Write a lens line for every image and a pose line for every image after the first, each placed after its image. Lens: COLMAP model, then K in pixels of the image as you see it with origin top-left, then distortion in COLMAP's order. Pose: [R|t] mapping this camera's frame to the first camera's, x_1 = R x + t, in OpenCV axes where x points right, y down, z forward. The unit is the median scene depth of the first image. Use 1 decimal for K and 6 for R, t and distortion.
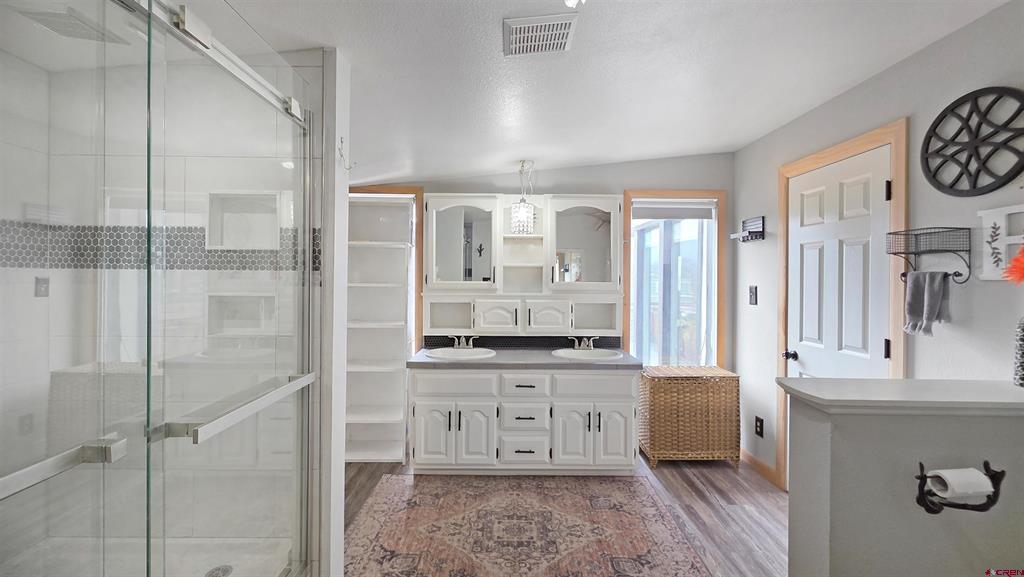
lens RADIAL K [[421.3, 0, 511.2], [0, 421.3, 278.9], [0, 0, 1]] dist [-0.001997, -0.000278]
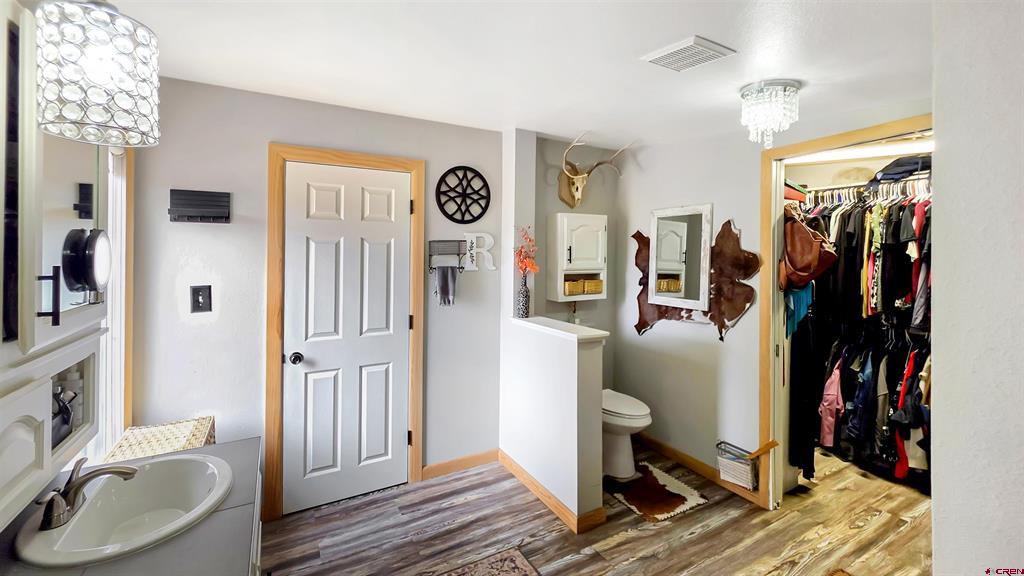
lens RADIAL K [[416.2, 0, 515.6], [0, 416.2, 256.0], [0, 0, 1]] dist [-0.000573, -0.000058]
pose [[-0.489402, 0.000145, 0.872058, -0.540710], [0.003225, 0.999993, 0.001644, -0.059529], [-0.872052, 0.003617, -0.489400, 1.598588]]
